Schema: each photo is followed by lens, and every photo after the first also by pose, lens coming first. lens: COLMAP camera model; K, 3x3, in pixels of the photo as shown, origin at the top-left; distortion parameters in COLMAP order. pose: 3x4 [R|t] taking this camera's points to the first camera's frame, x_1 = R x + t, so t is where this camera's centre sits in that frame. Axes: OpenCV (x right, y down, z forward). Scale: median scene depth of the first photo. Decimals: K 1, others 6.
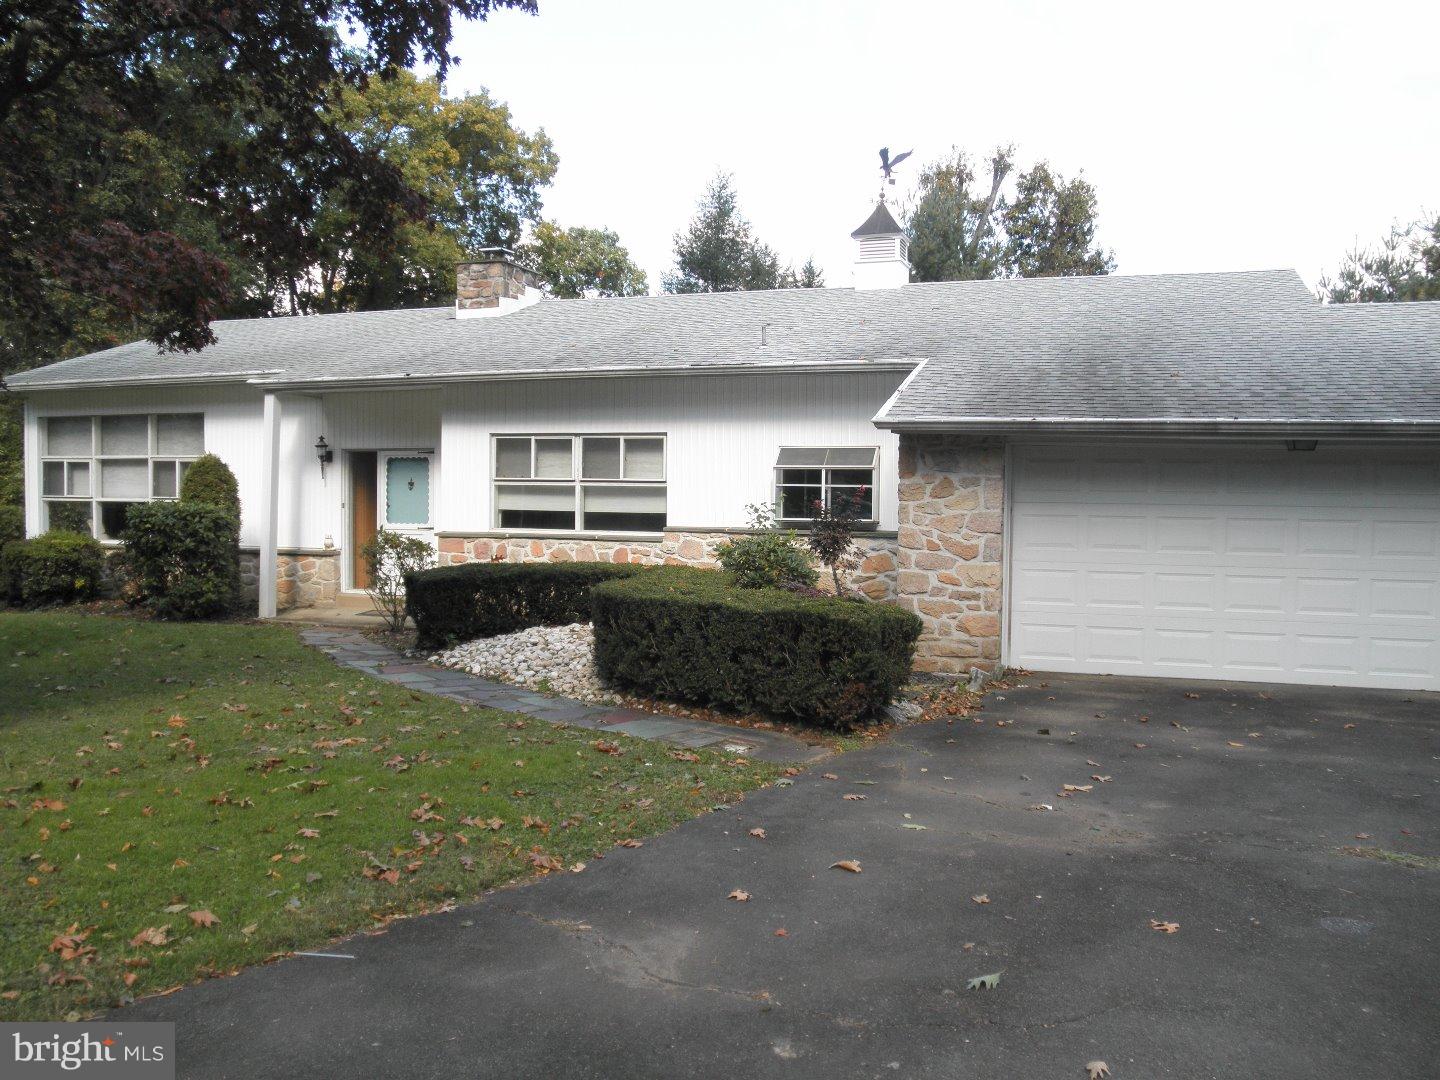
lens RADIAL K [[1179.6, 0, 719.2], [0, 1179.6, 531.2], [0, 0, 1]] dist [-0.128506, 0.105360]
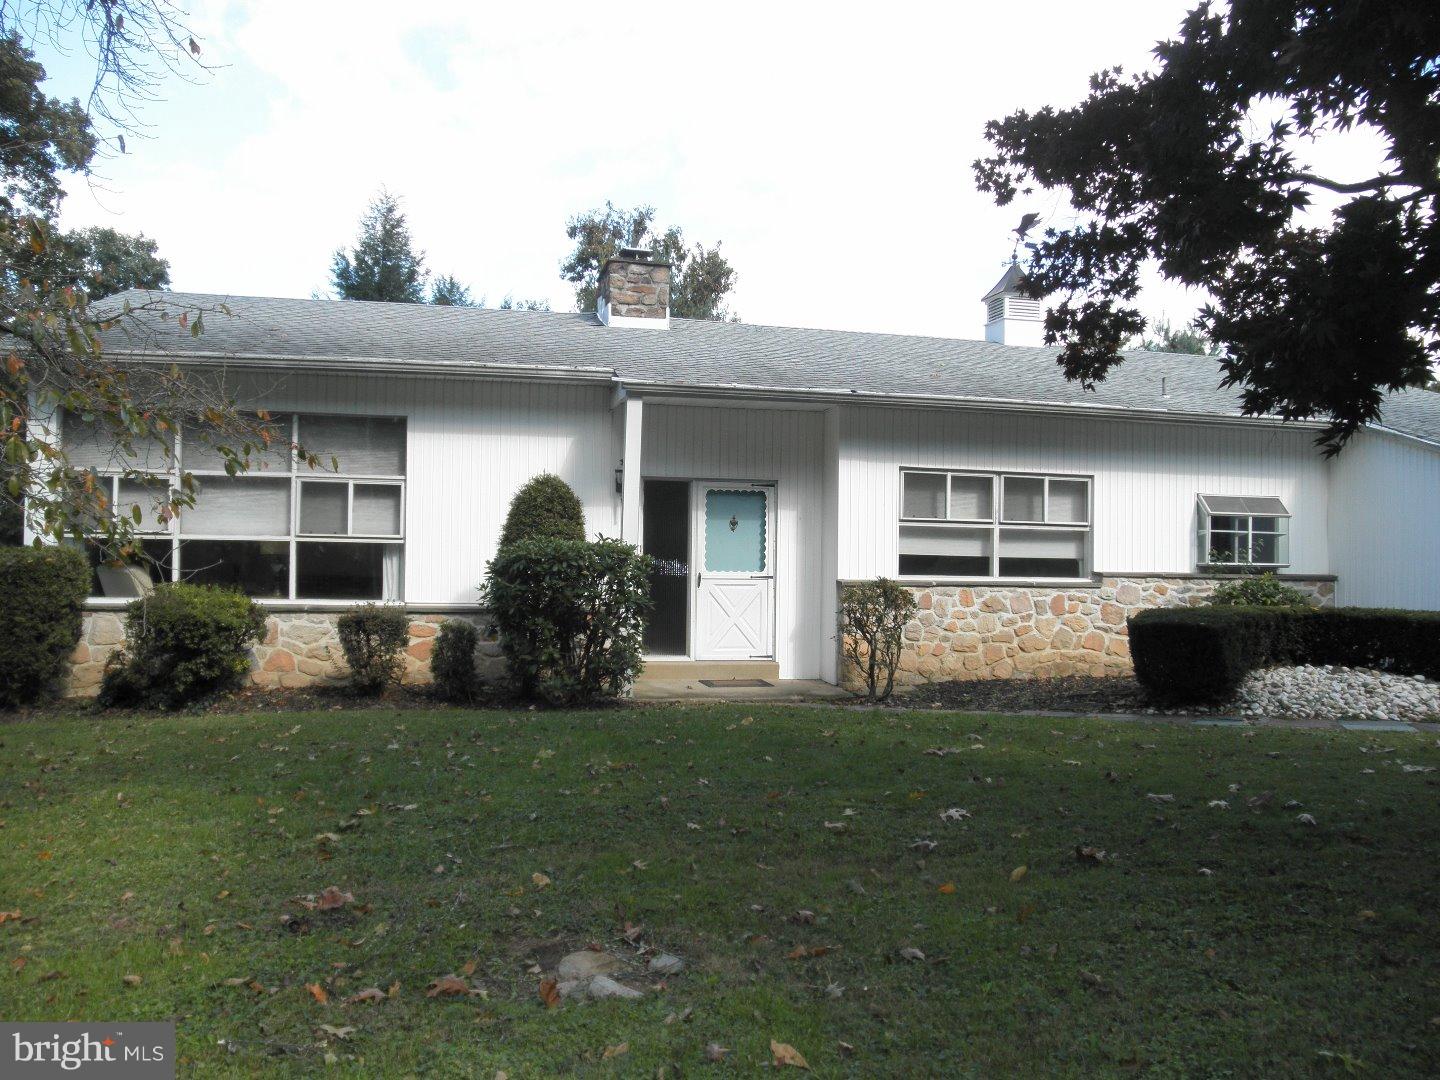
lens RADIAL K [[1179.6, 0, 723.2], [0, 1179.6, 538.1], [0, 0, 1]] dist [-0.128506, 0.105360]
pose [[0.838881, 0.013881, 0.544138, -0.789521], [0.010802, 0.999053, -0.042138, 0.004931], [-0.544208, 0.041227, 0.837937, 0.345582]]
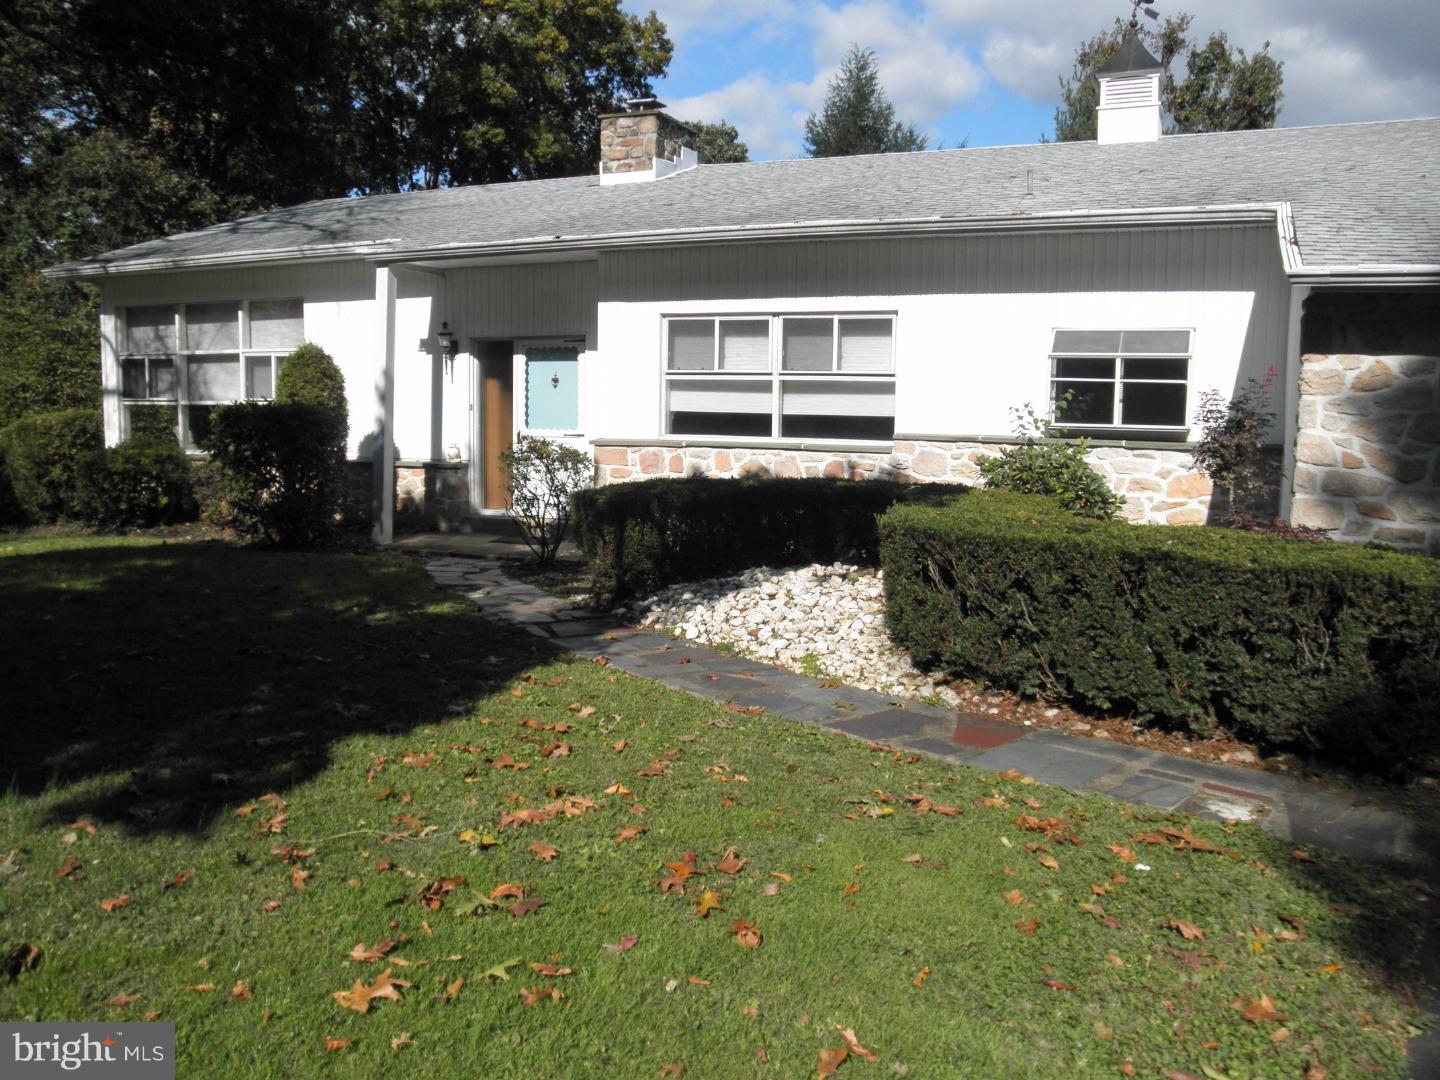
lens RADIAL K [[1179.6, 0, 713.7], [0, 1179.6, 539.0], [0, 0, 1]] dist [-0.128506, 0.105360]
pose [[0.996462, 0.013704, -0.082923, -0.093936], [-0.007354, 0.997049, 0.076413, 0.006658], [0.083726, -0.075532, 0.993622, 0.214140]]
